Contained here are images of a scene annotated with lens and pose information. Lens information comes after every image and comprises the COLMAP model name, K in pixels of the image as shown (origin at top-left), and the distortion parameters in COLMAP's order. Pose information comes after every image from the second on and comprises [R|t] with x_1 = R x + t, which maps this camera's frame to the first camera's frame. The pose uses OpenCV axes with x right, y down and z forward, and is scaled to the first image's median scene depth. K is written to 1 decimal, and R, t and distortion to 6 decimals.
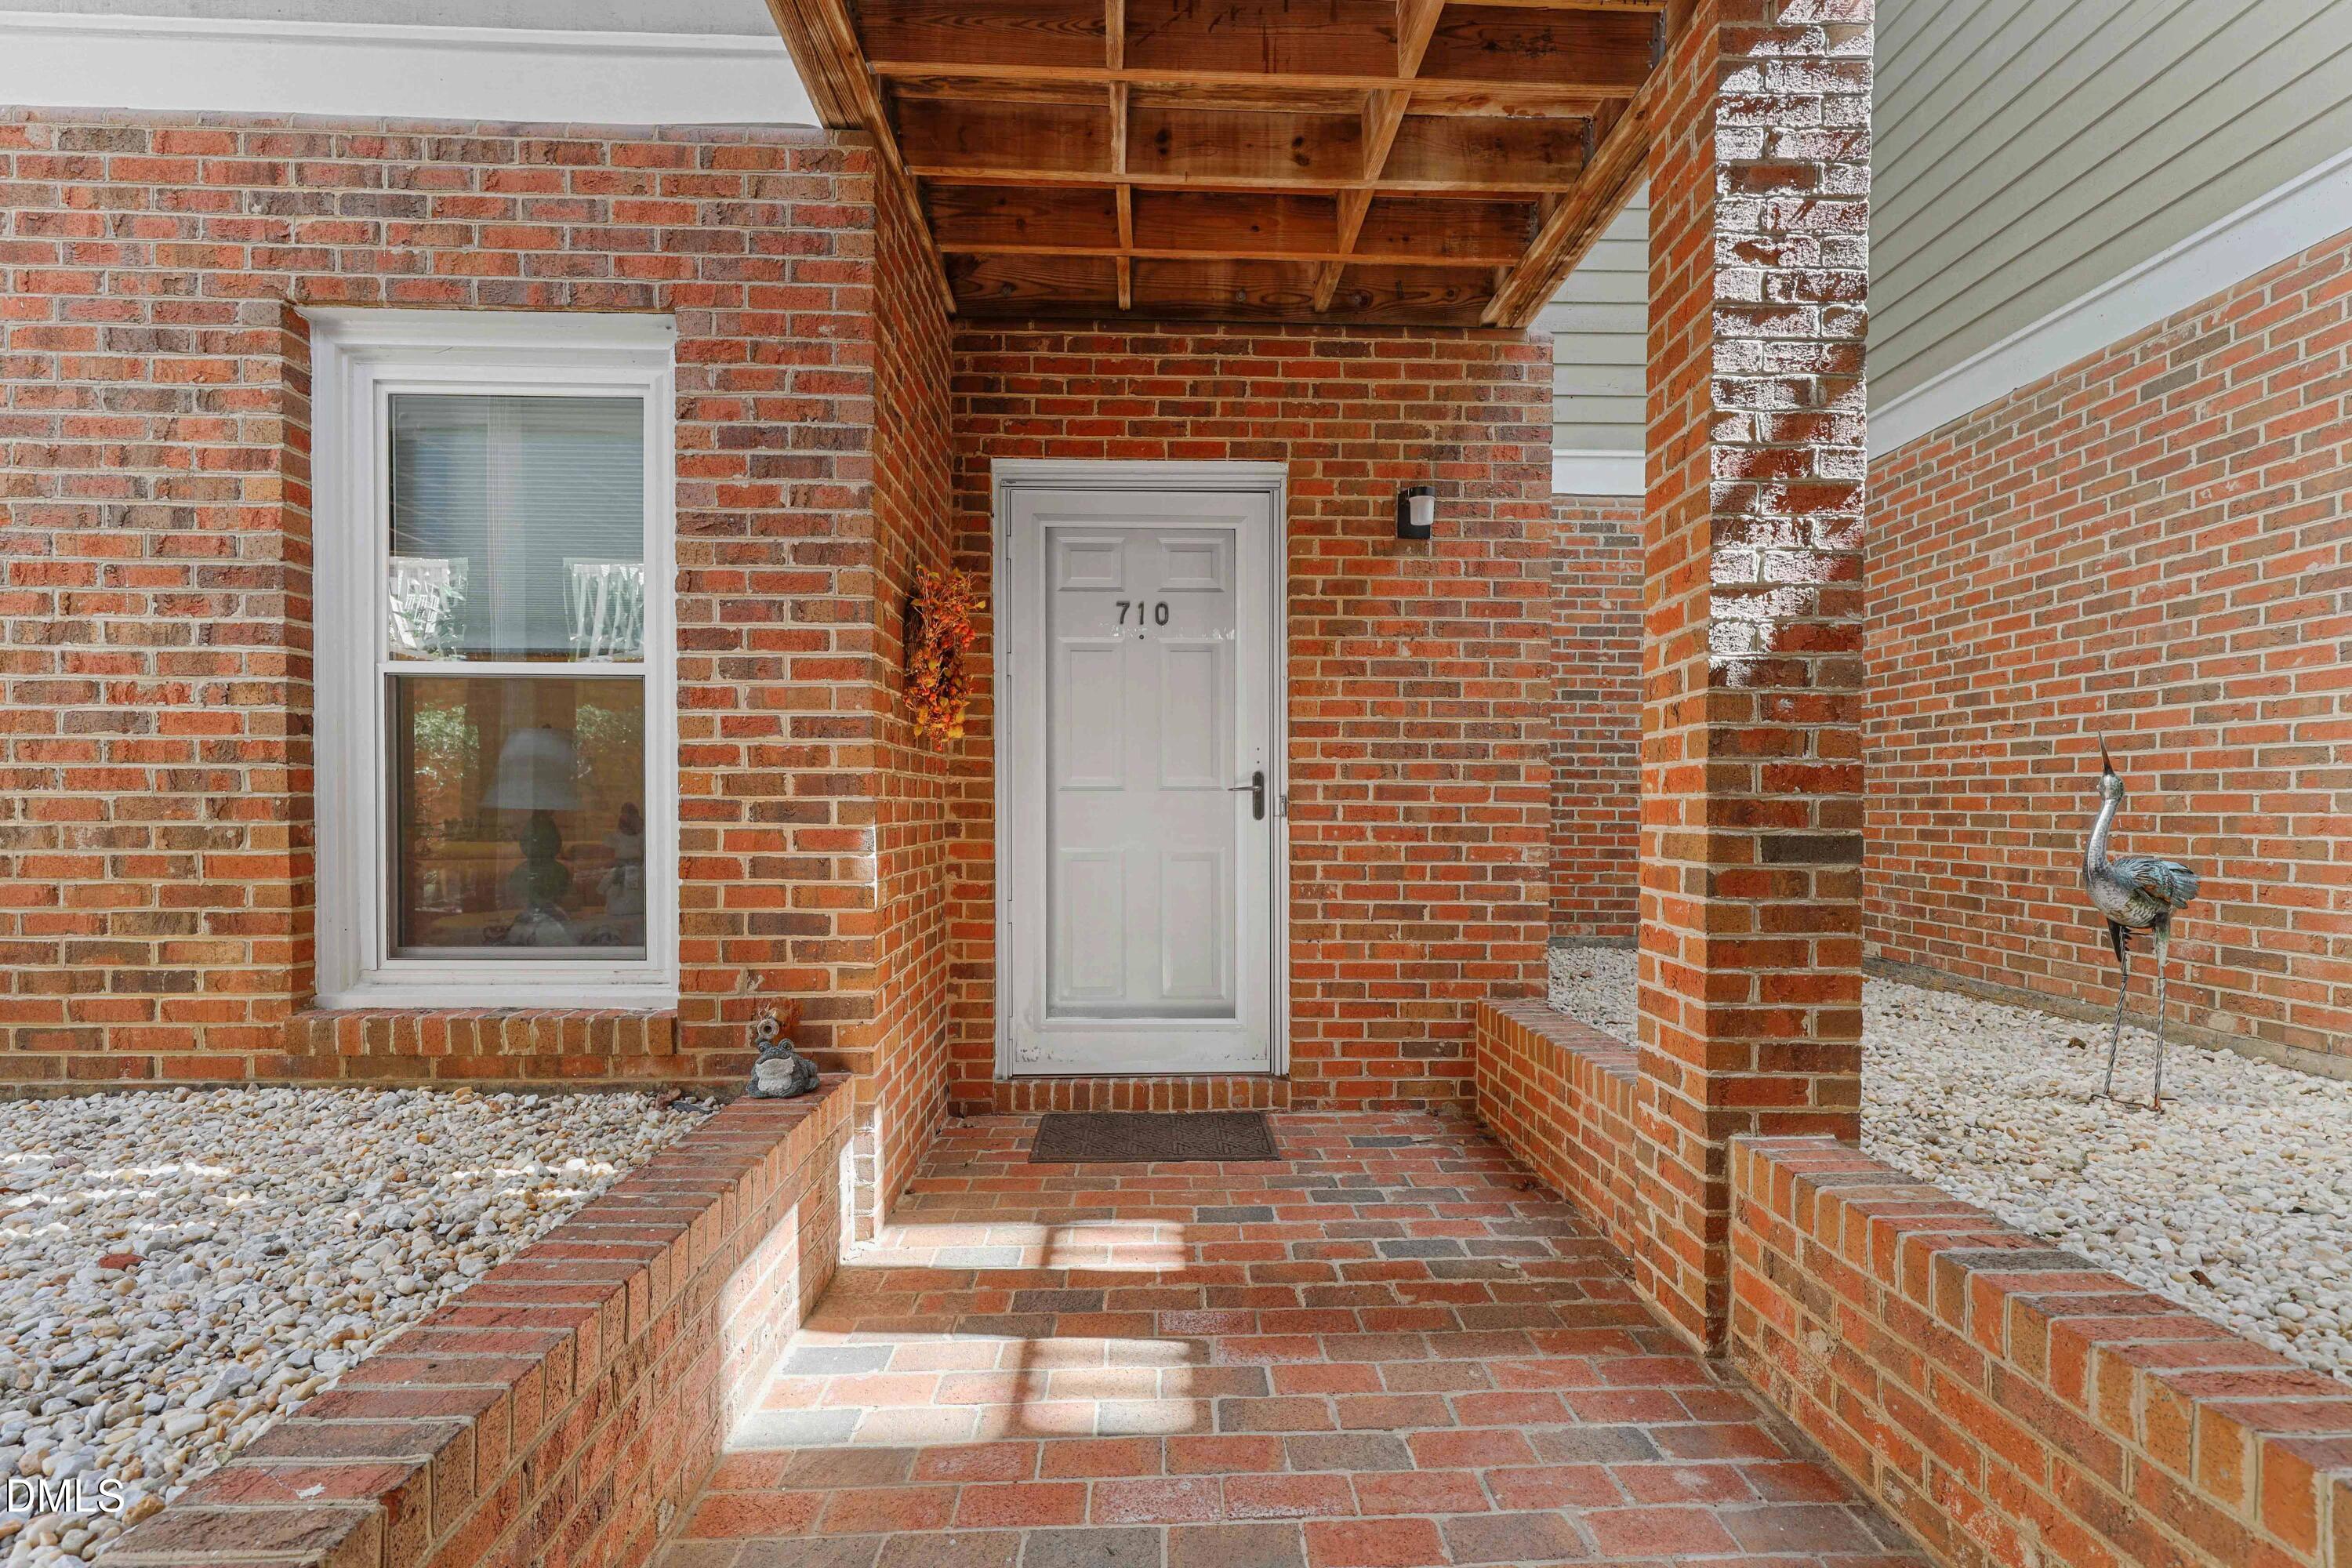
lens RADIAL K [[1078.3, 0, 1198.4], [0, 1078.3, 815.7], [0, 0, 1]] dist [-0.005705, 0.002426]
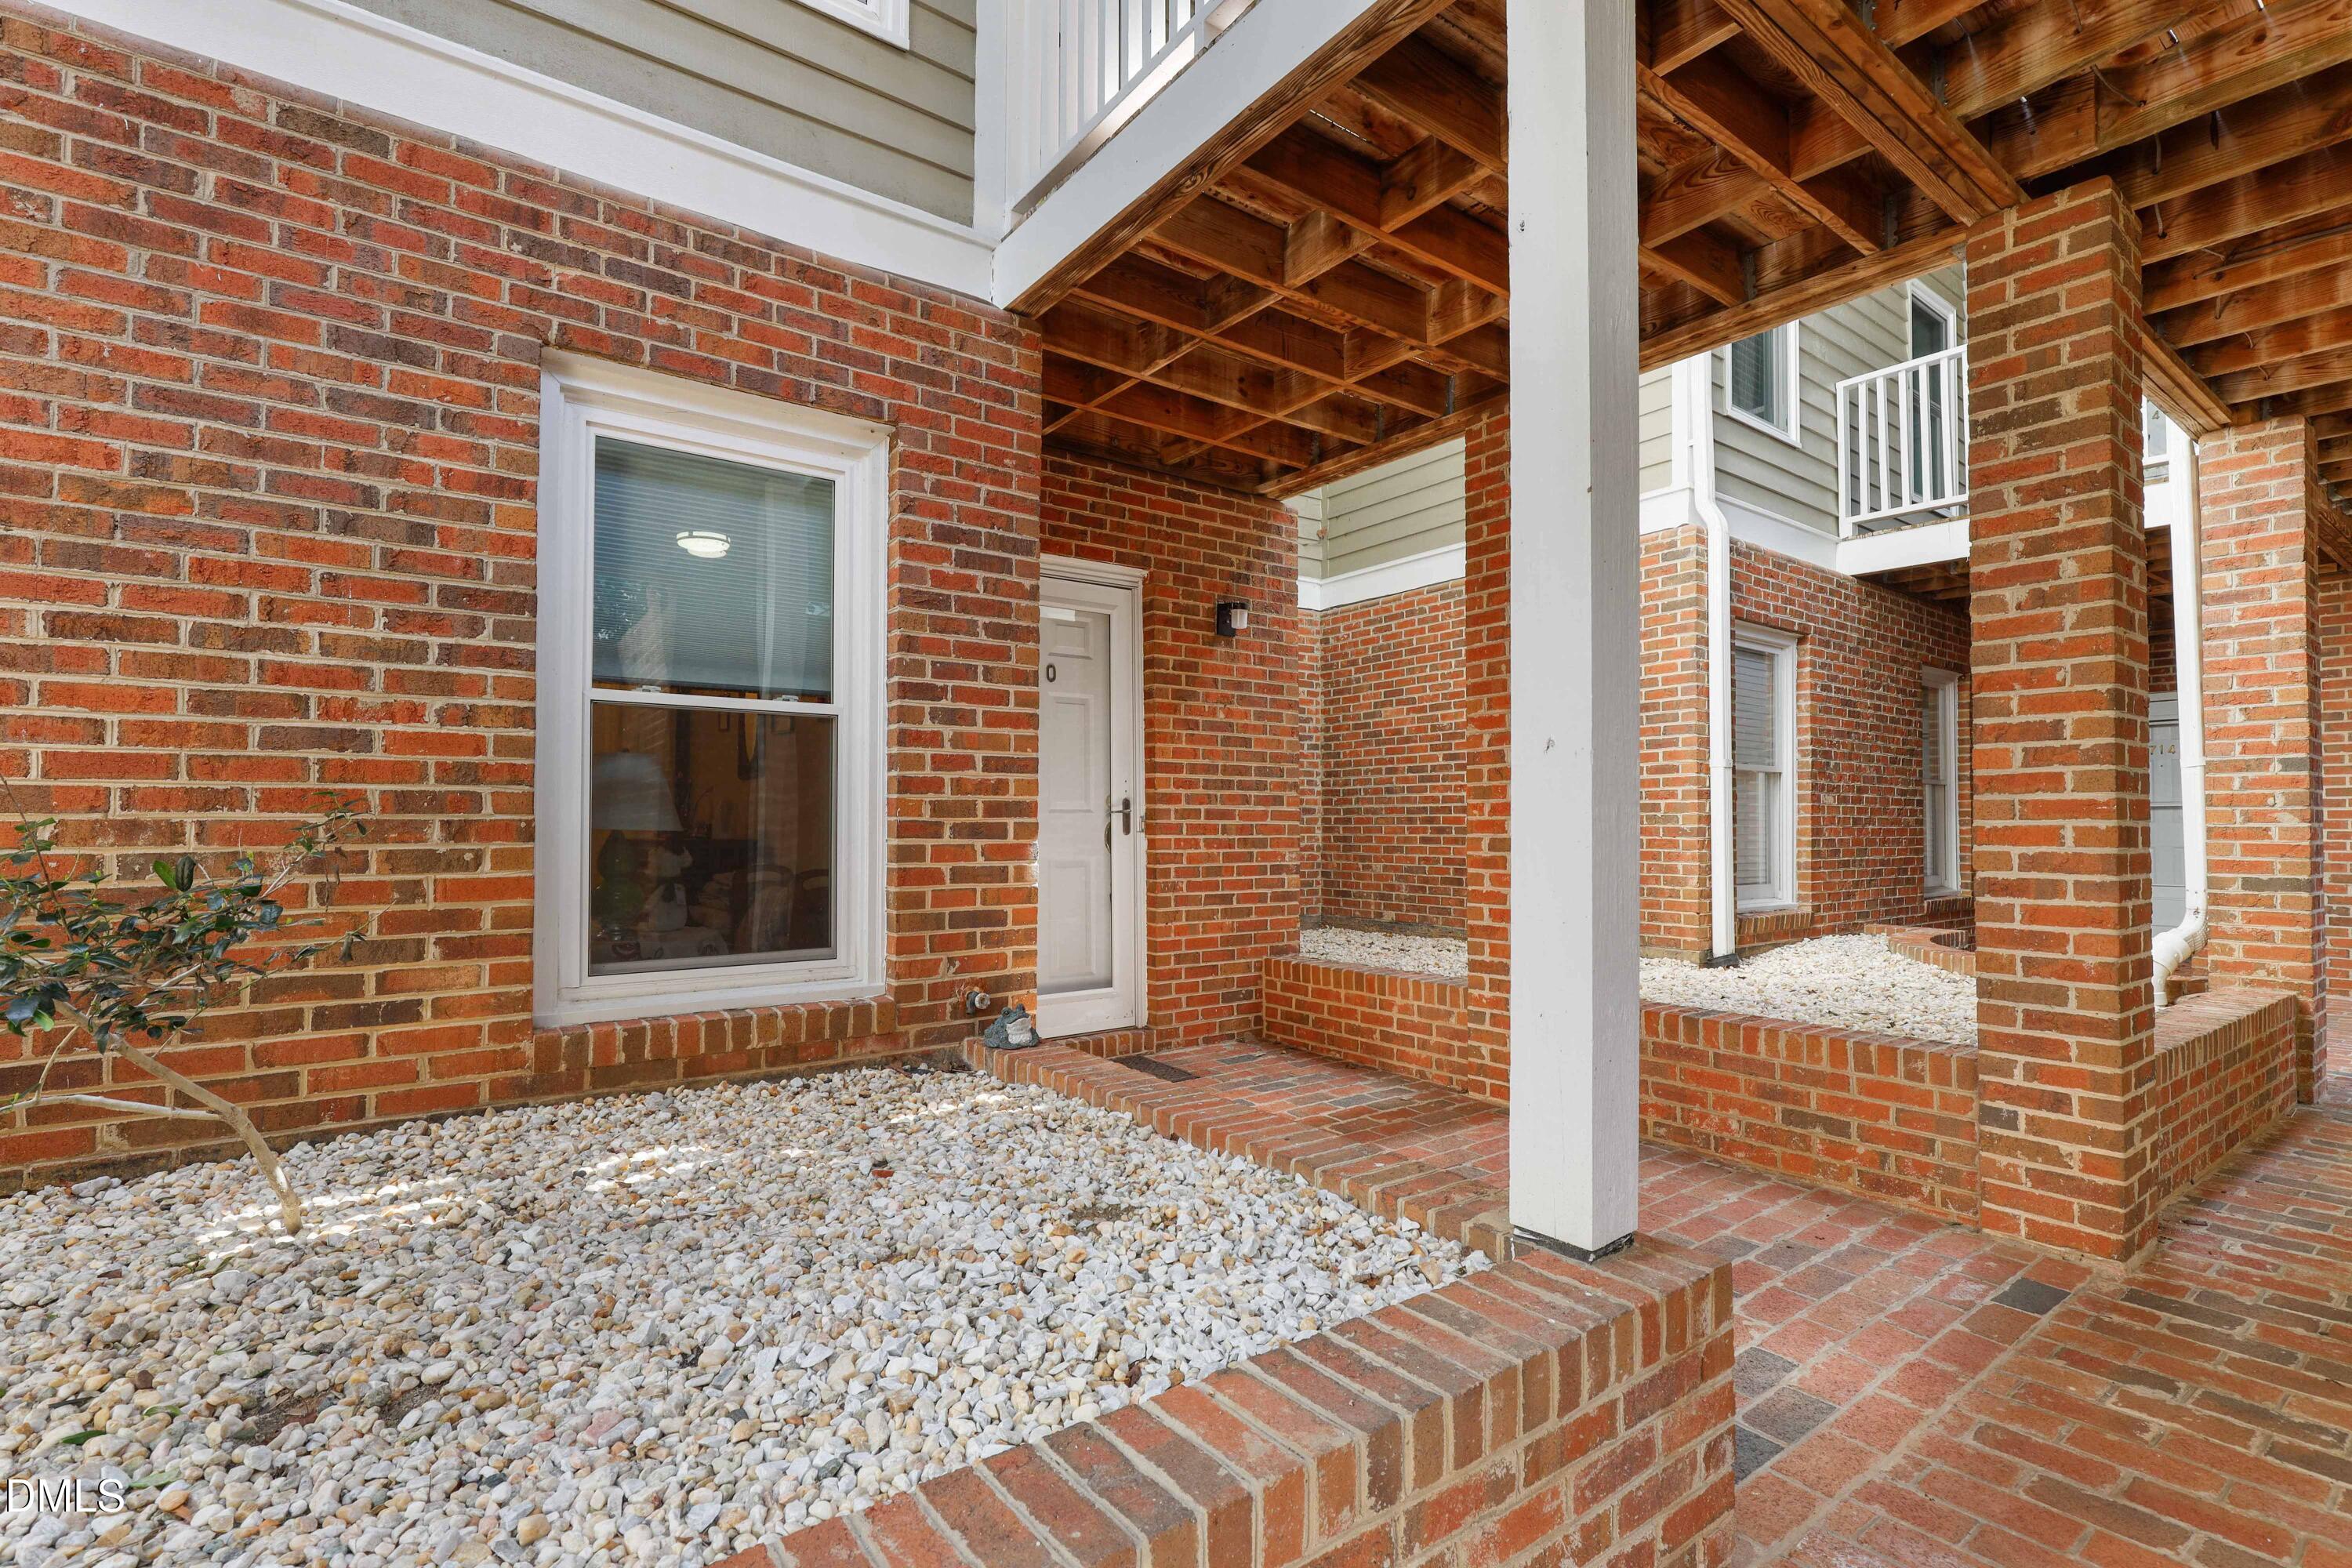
lens RADIAL K [[1078.3, 0, 1189.1], [0, 1078.3, 793.5], [0, 0, 1]] dist [-0.005705, 0.002426]
pose [[0.823078, 0.012143, 0.567798, -0.914332], [0.008224, 0.999412, -0.033294, -0.002652], [-0.567868, 0.032073, 0.822494, -0.193839]]
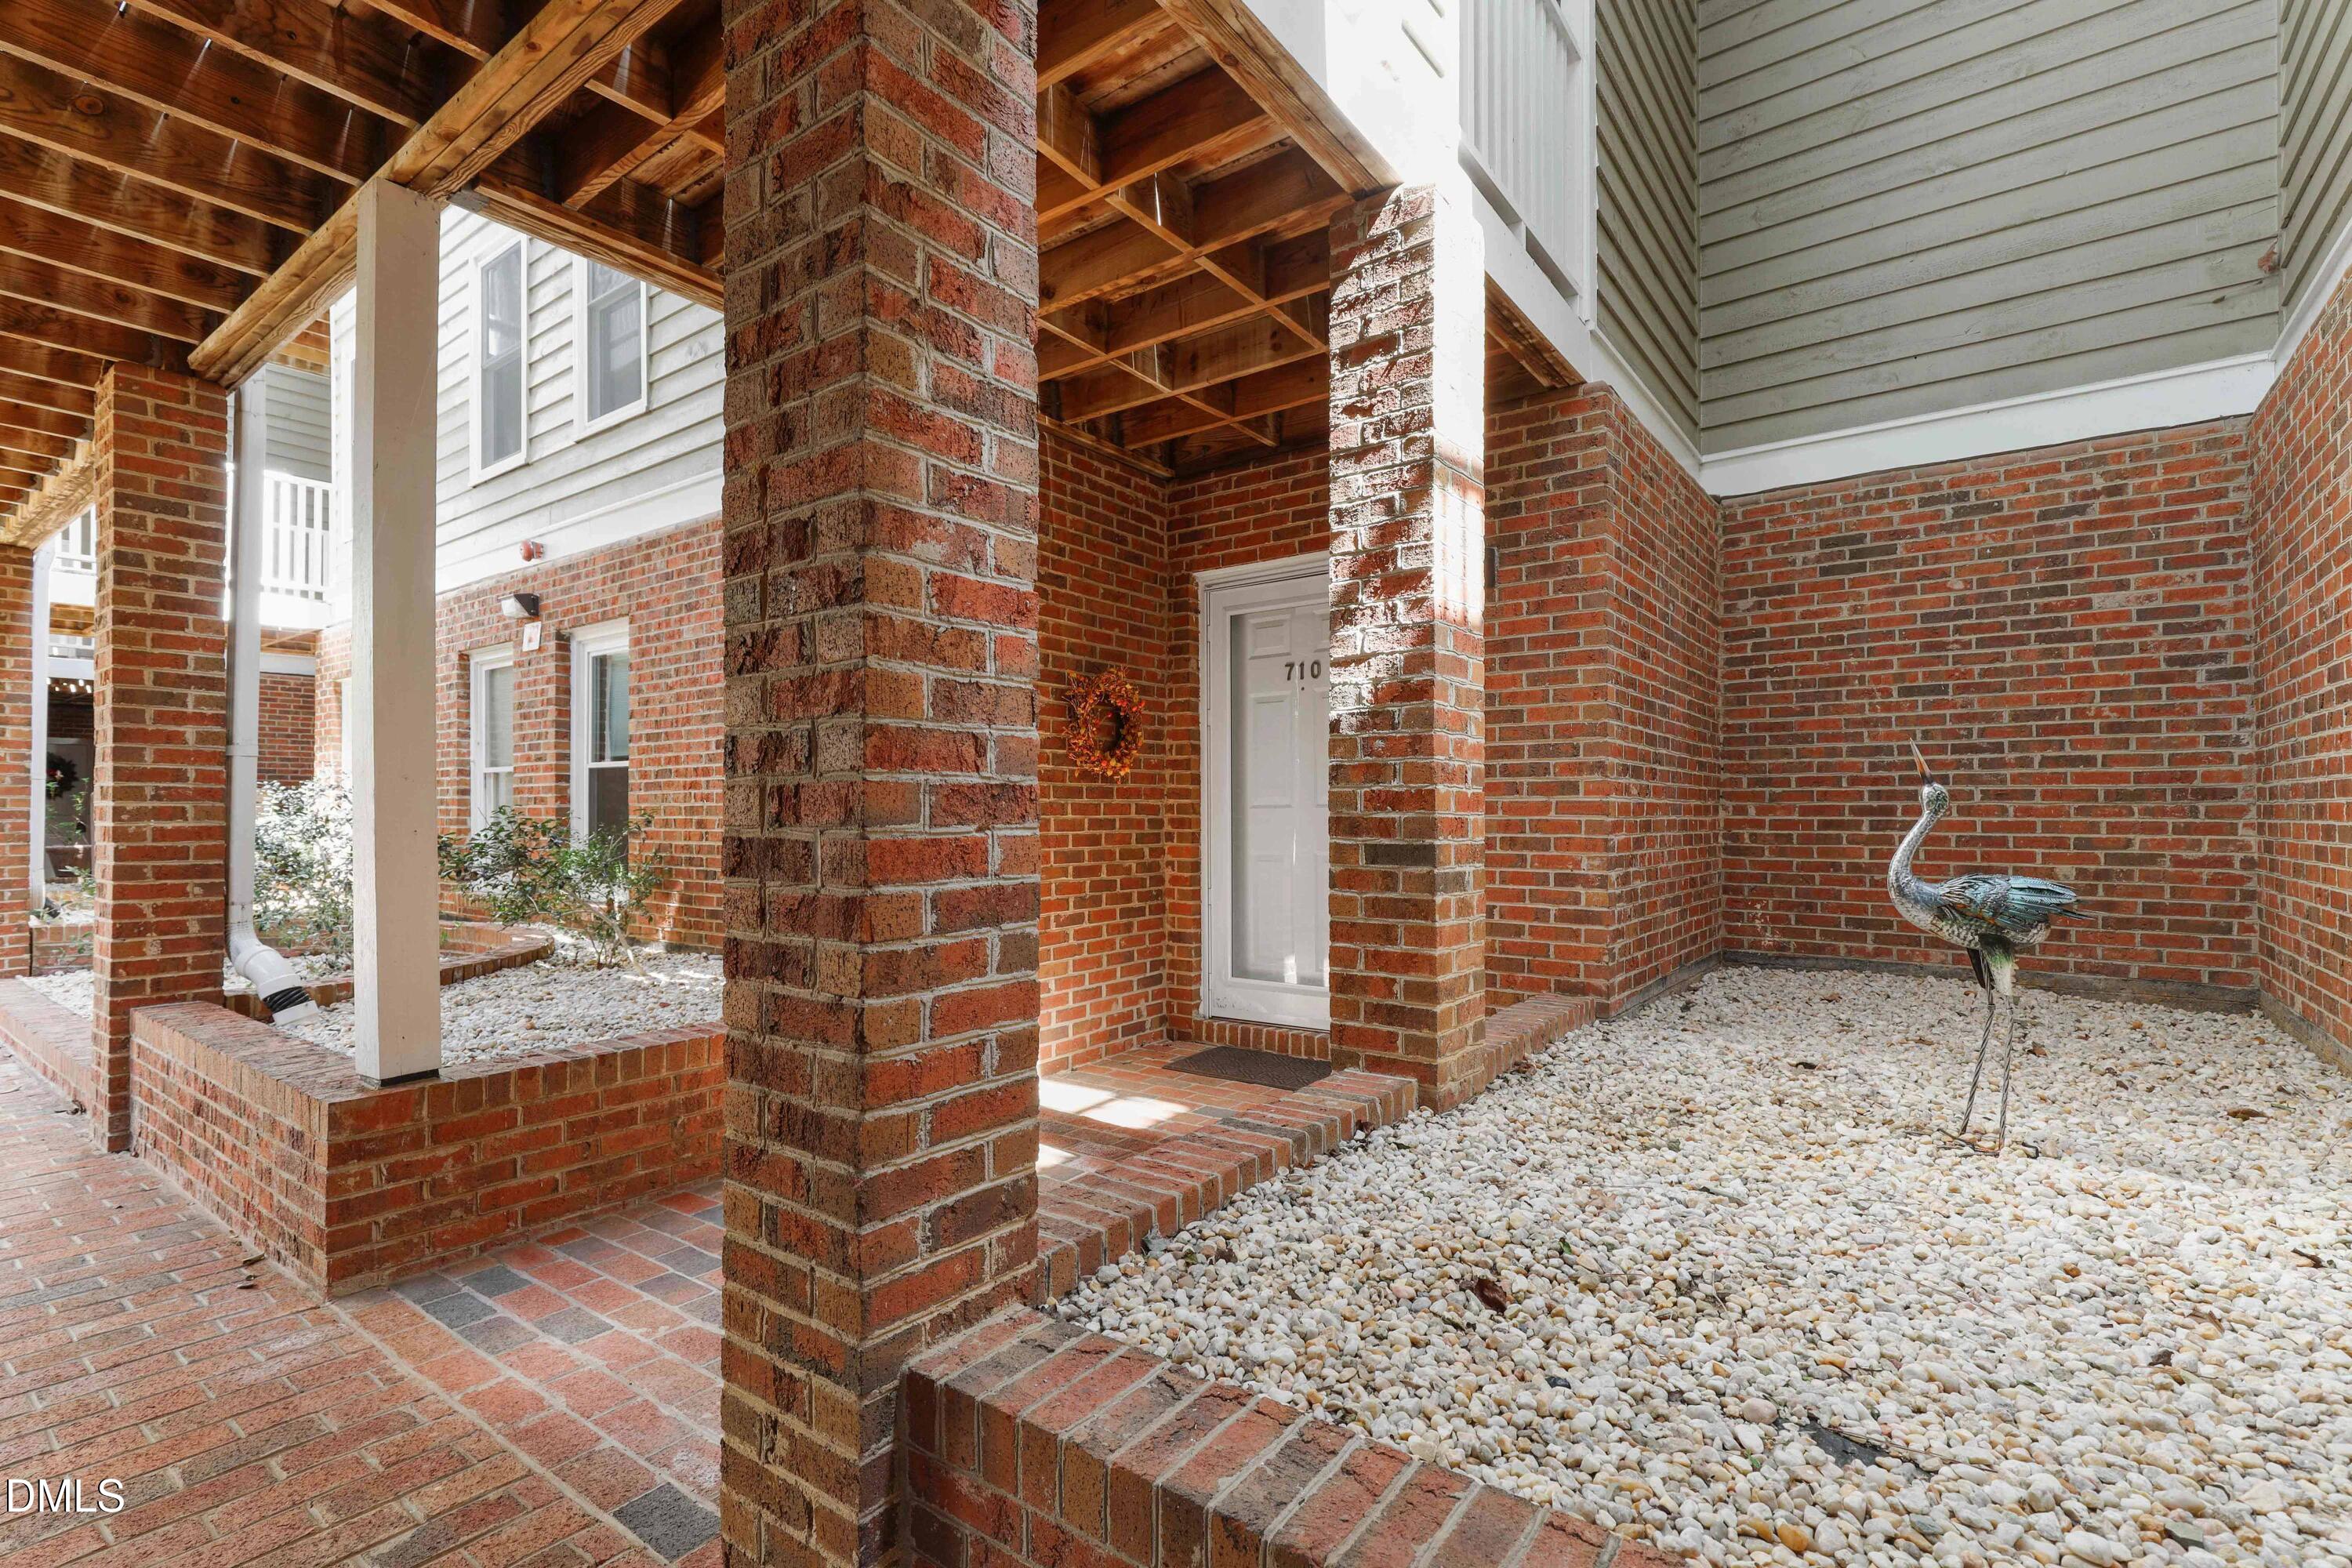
lens RADIAL K [[1078.3, 0, 1189.9], [0, 1078.3, 795.7], [0, 0, 1]] dist [-0.005705, 0.002426]
pose [[0.783209, -0.016536, -0.621539, 0.949421], [-0.000105, 0.999643, -0.026728, -0.004217], [0.621759, 0.020999, 0.782927, -0.140644]]
